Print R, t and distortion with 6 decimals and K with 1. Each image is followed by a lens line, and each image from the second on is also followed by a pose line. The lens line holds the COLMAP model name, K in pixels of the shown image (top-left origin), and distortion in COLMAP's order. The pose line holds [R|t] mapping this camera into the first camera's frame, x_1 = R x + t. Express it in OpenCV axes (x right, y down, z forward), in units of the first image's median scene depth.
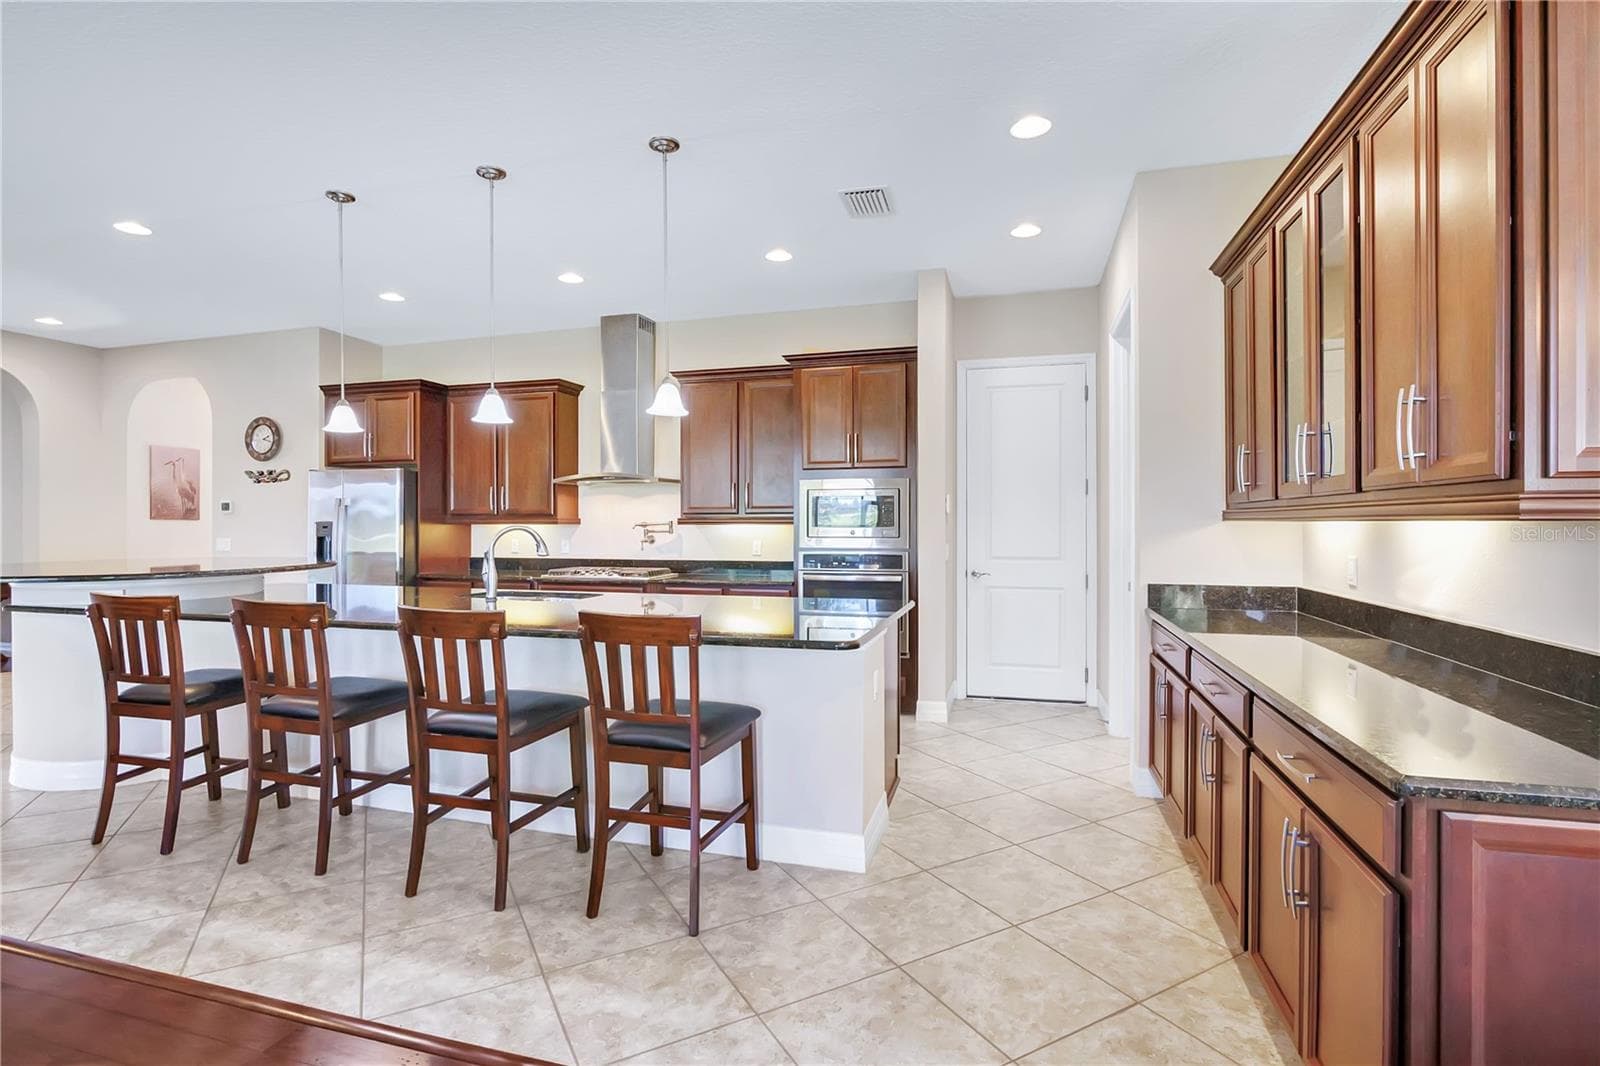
lens RADIAL K [[728.5, 0, 800.0], [0, 728.5, 533.0], [0, 0, 1]] dist [0.000132, -0.000224]
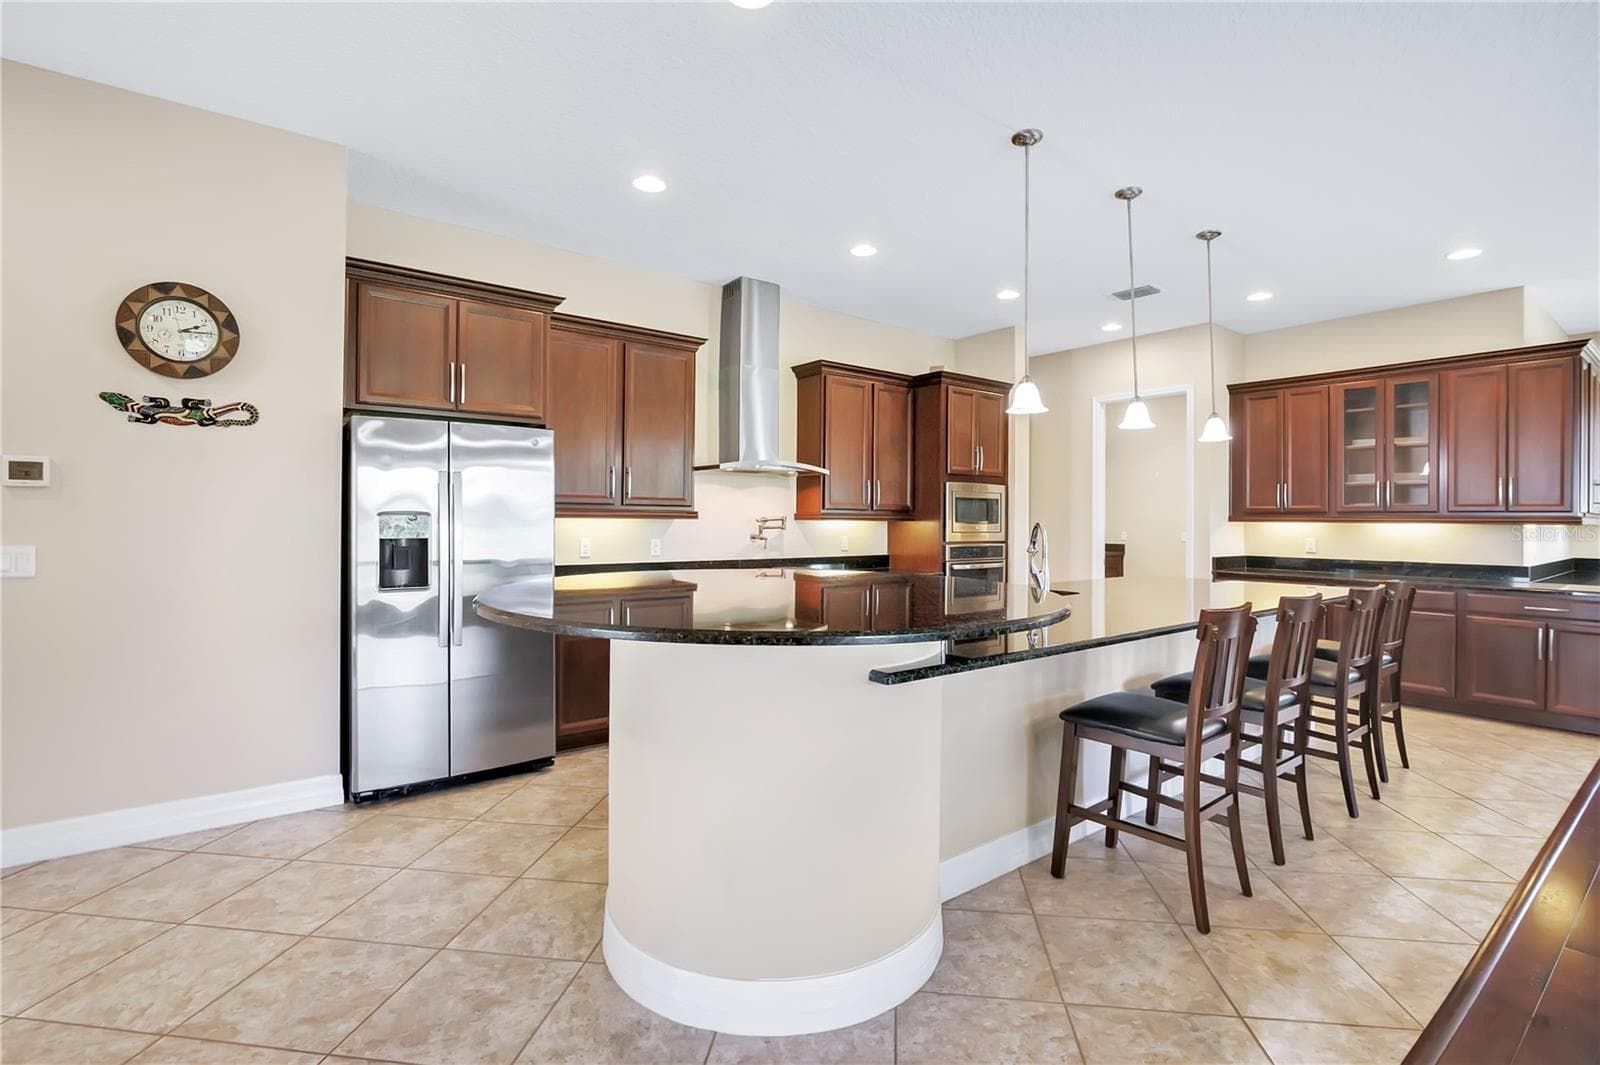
lens RADIAL K [[826.5, 0, 629.8], [0, 826.5, 525.6], [0, 0, 1]] dist [-0.001208, -0.000778]
pose [[0.604899, -0.003083, 0.796296, -1.337507], [-0.000221, 0.999992, 0.004040, -0.010036], [-0.796302, -0.002619, 0.604894, 0.620598]]
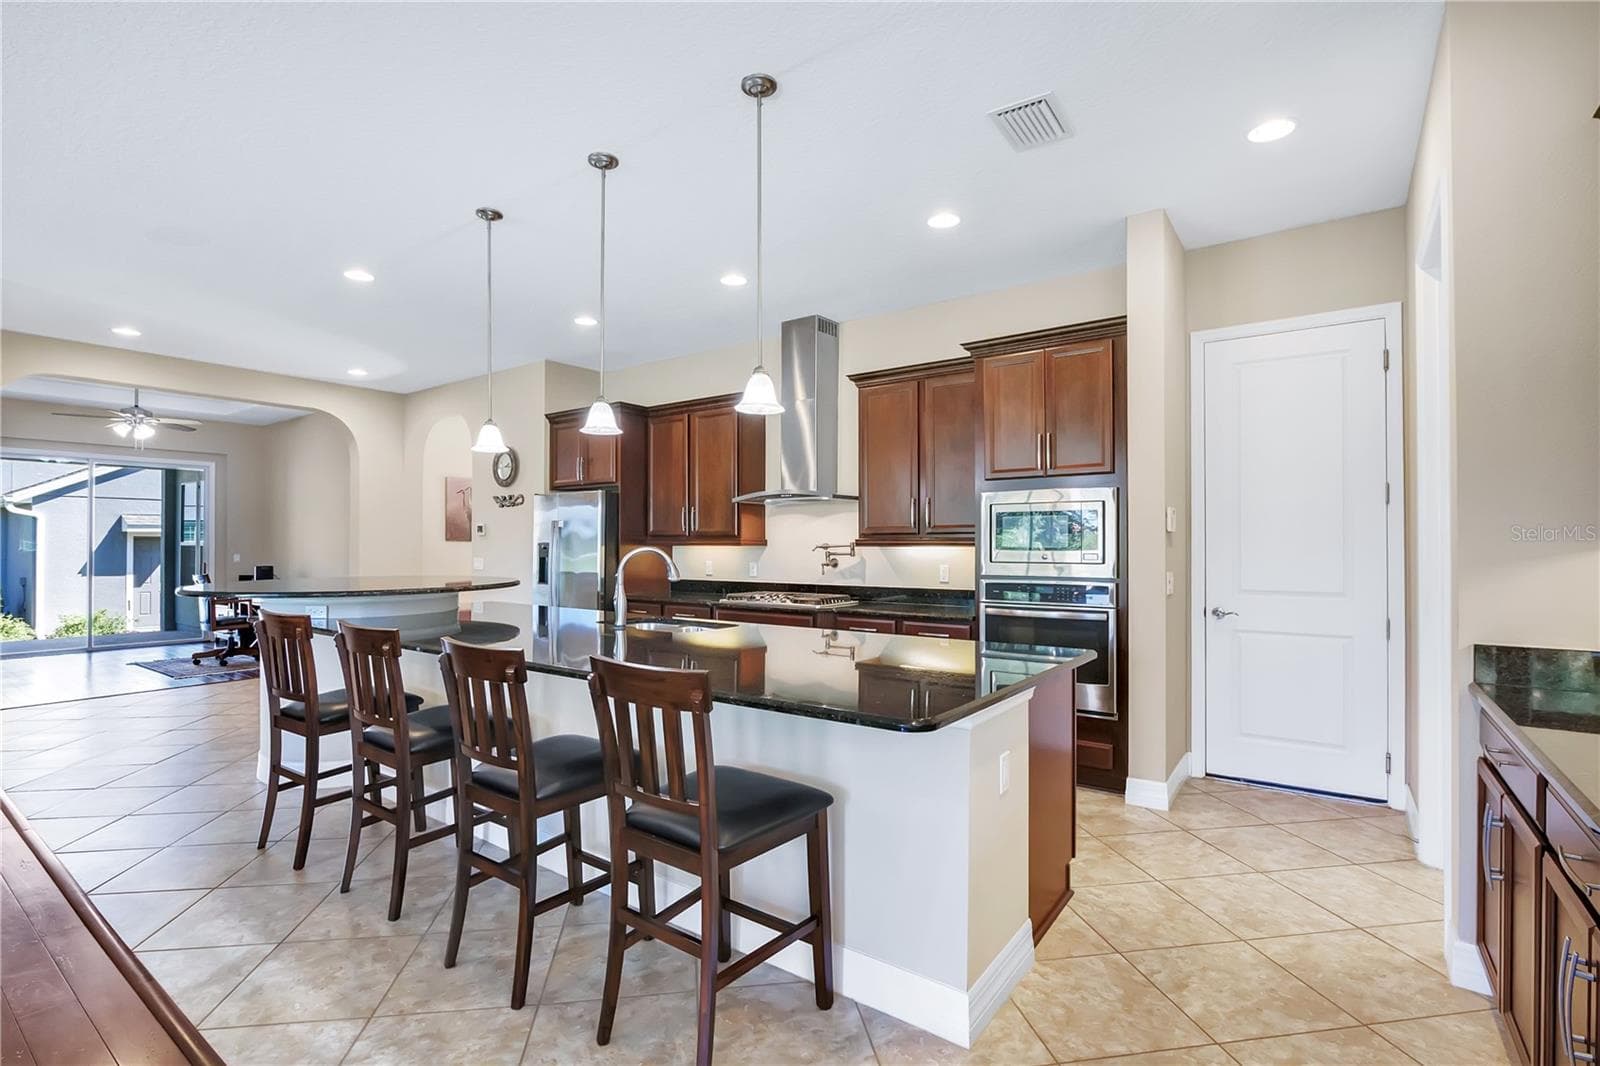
lens RADIAL K [[730.0, 0, 845.8], [0, 730.0, 546.4], [0, 0, 1]] dist [-0.003752, -0.000348]
pose [[0.951920, 0.002043, -0.306340, 0.107074], [-0.005516, 0.999930, -0.010474, -0.002535], [0.306297, 0.011660, 0.951865, 0.167455]]
